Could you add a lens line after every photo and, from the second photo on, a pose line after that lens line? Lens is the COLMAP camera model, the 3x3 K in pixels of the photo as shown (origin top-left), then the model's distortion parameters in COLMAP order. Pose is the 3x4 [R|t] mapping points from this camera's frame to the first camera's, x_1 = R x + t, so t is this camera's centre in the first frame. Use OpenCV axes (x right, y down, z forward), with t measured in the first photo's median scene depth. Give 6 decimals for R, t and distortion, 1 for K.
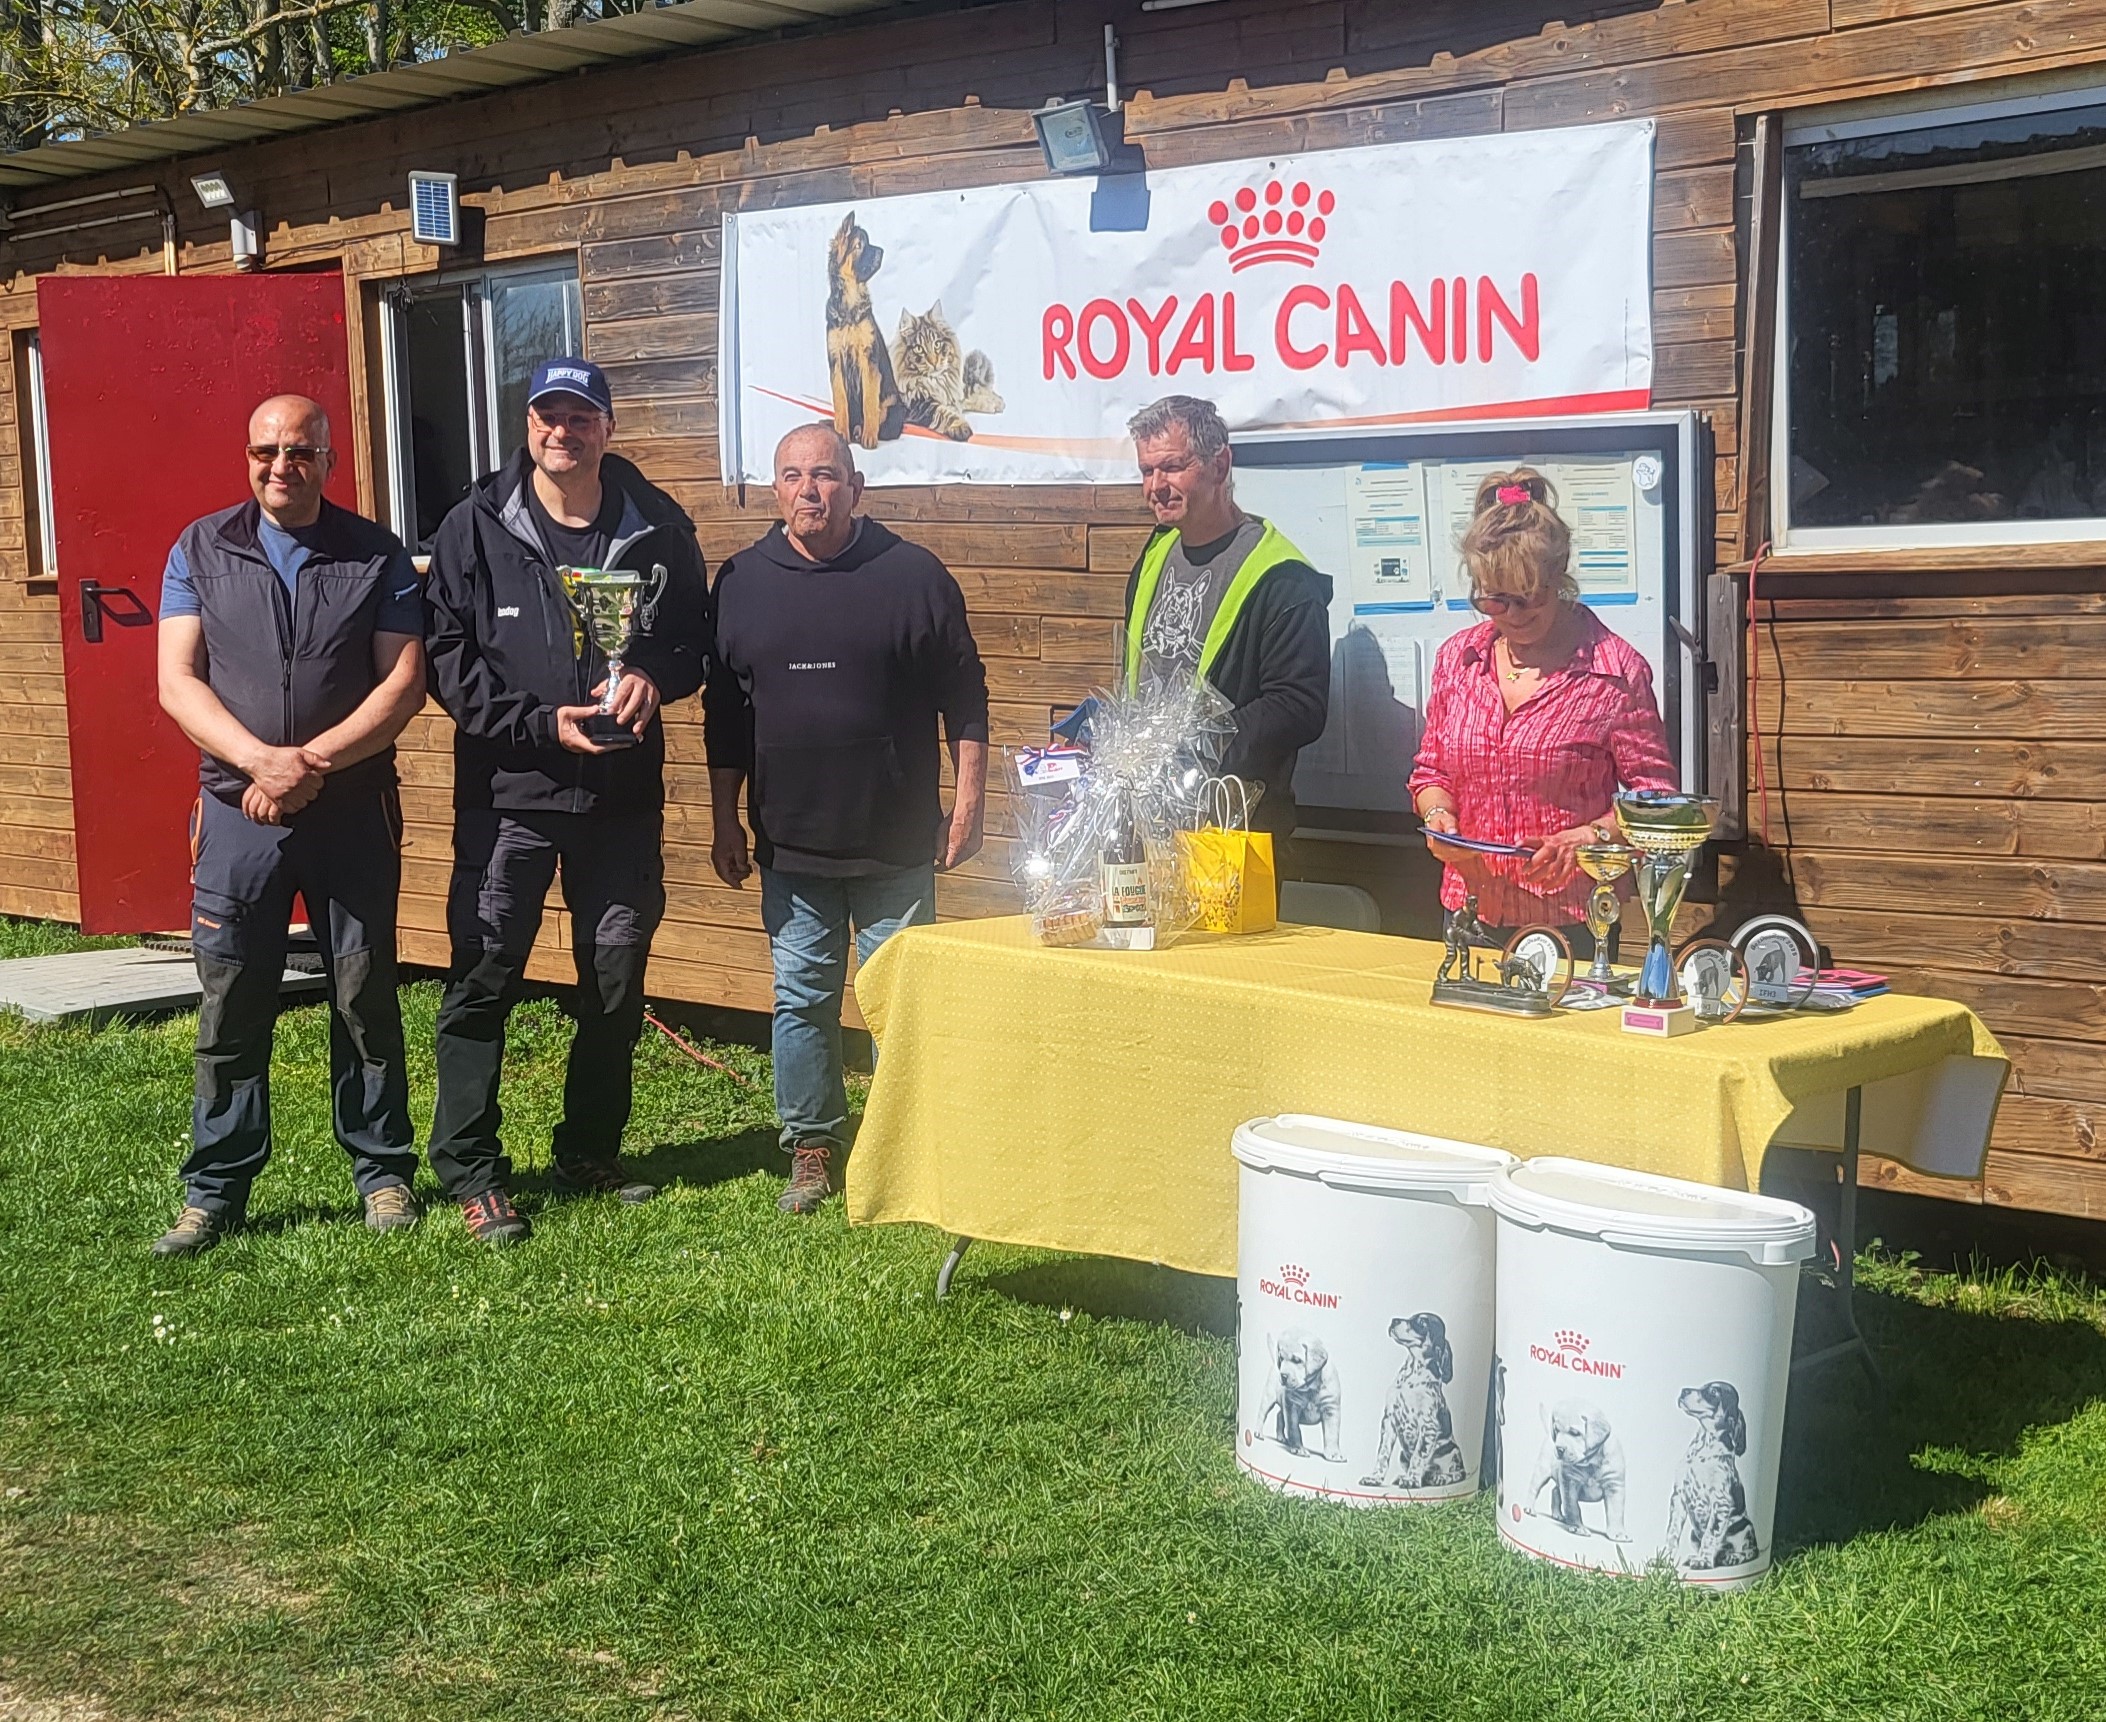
lens RADIAL K [[3097.0, 0, 1143.4], [0, 3097.0, 850.8], [0, 0, 1]] dist [0.043753, 0.000000]
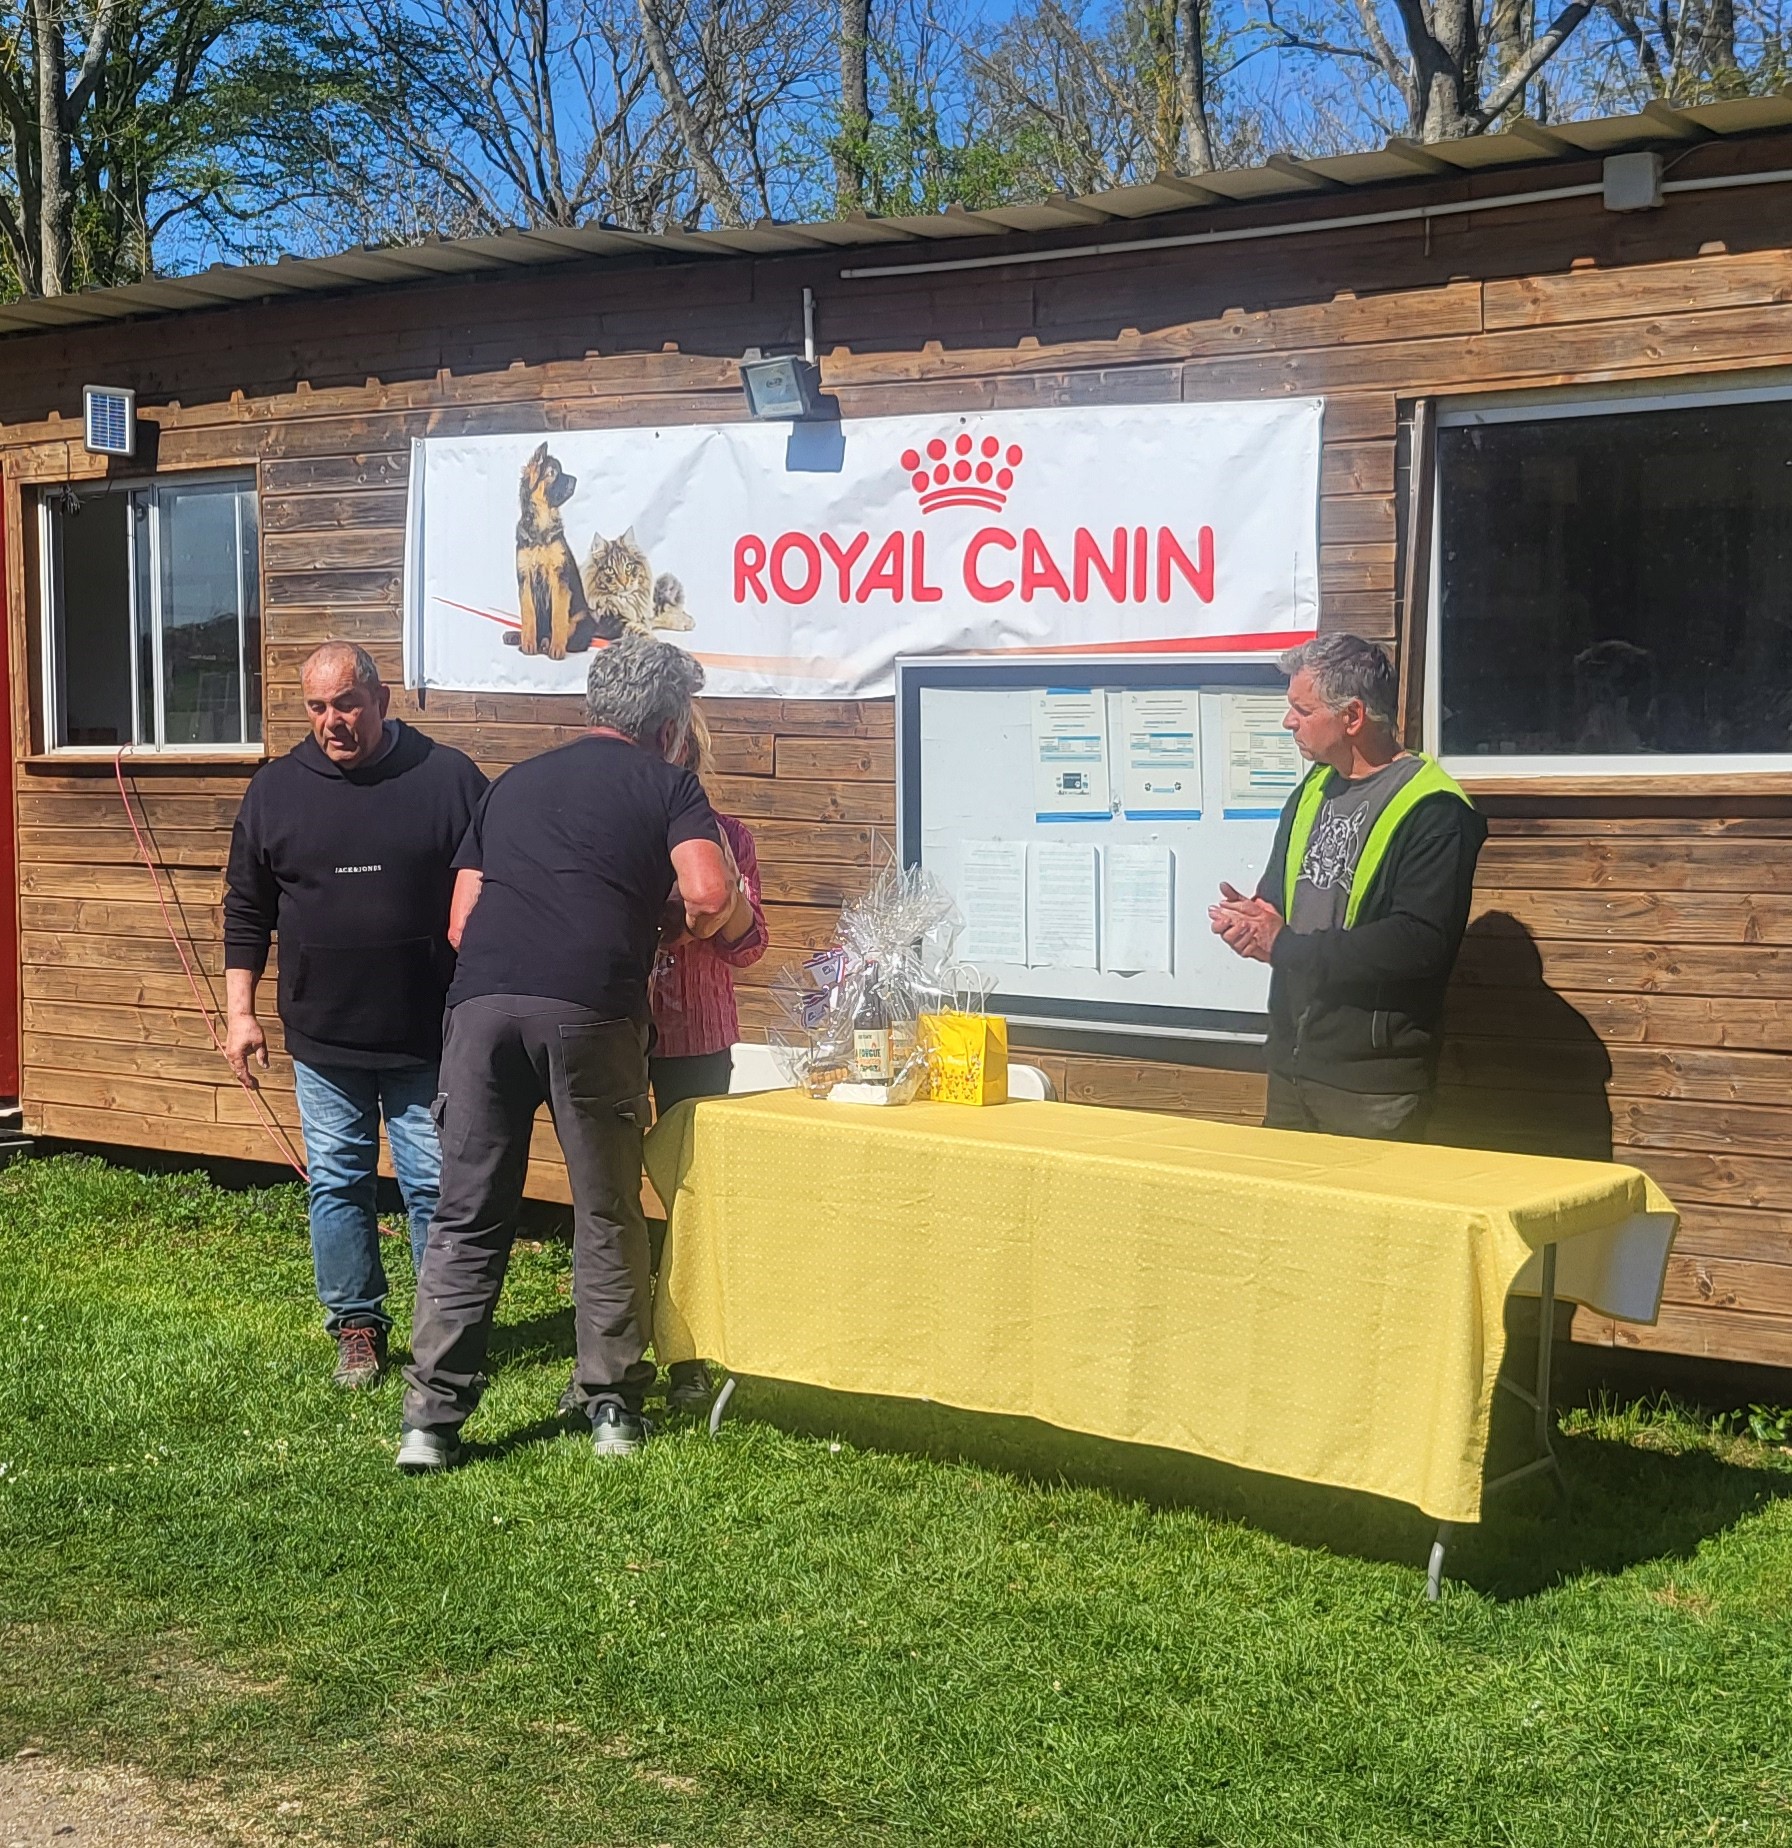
lens RADIAL K [[3120.1, 0, 891.1], [0, 3120.1, 888.4], [0, 0, 1]] dist [0.035403, 0.000000]
pose [[0.992356, 0.014864, 0.122513, -0.134067], [-0.008836, 0.998730, -0.049601, 0.004066], [-0.123095, 0.048140, 0.991227, -0.116475]]
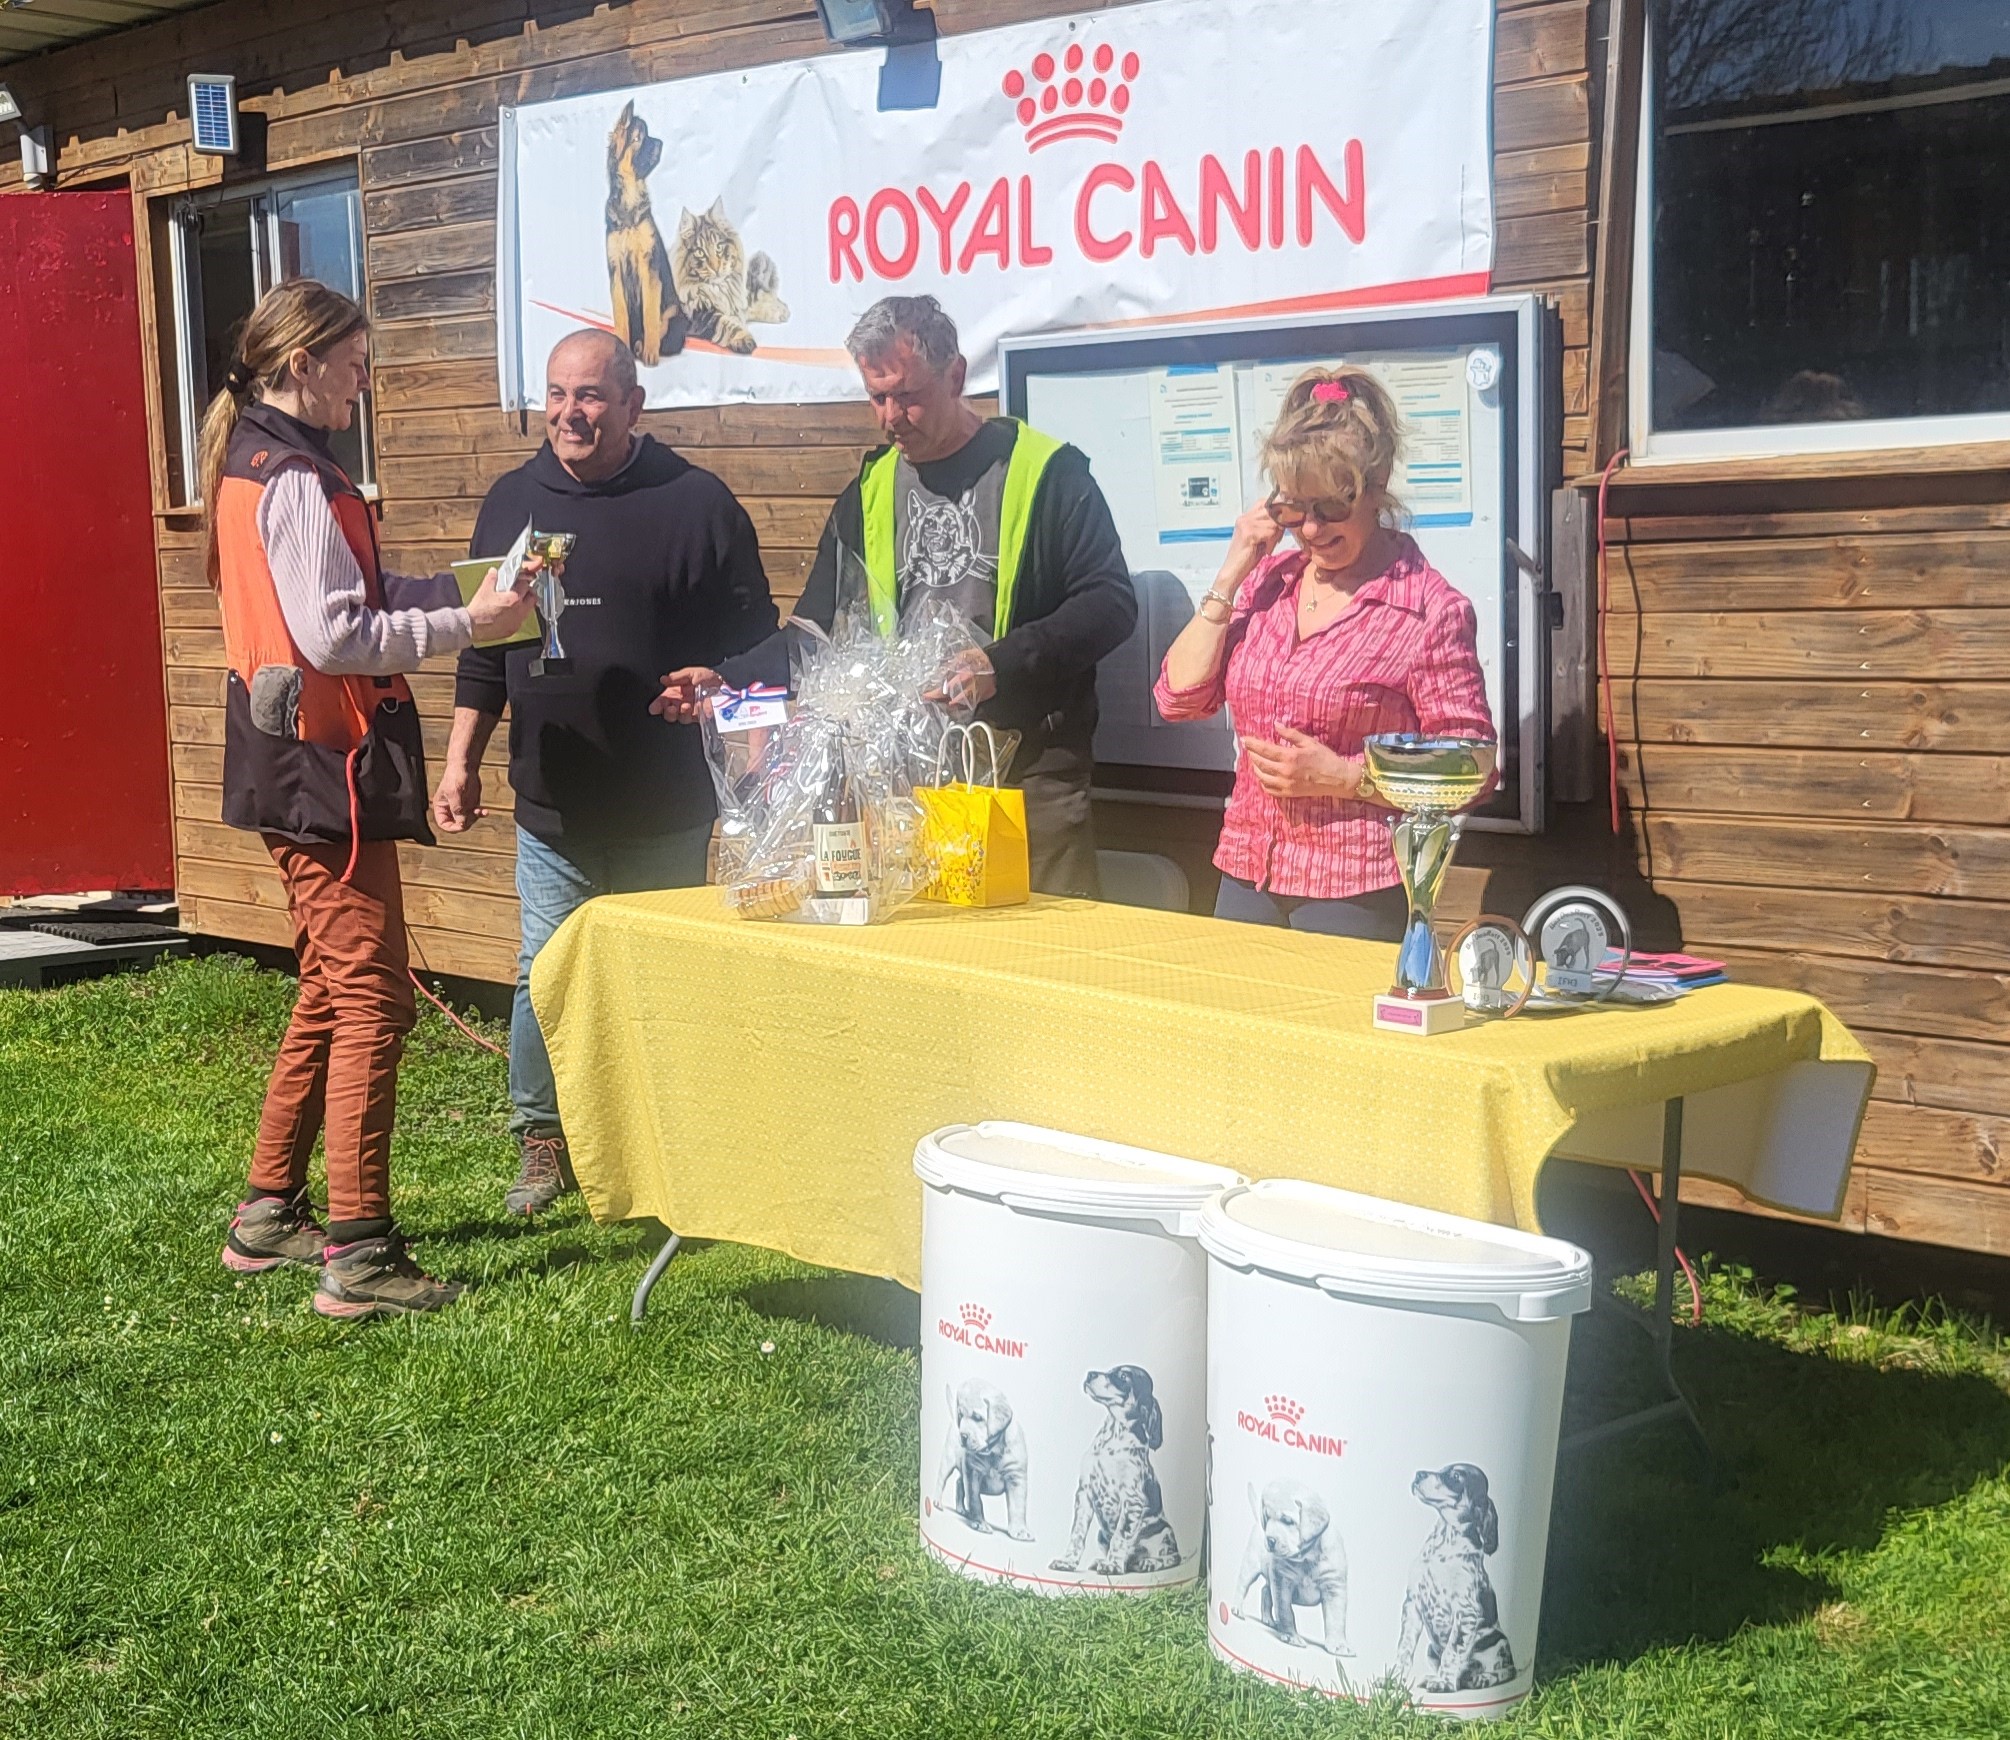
lens RADIAL K [[3096.2, 0, 897.6], [0, 3096.2, 922.2], [0, 0, 1]] dist [0.039457, 0.000000]
pose [[0.996566, 0.007720, -0.082445, 0.074602], [-0.005243, 0.999530, 0.030218, 0.004957], [0.082640, -0.029682, 0.996137, 0.135478]]
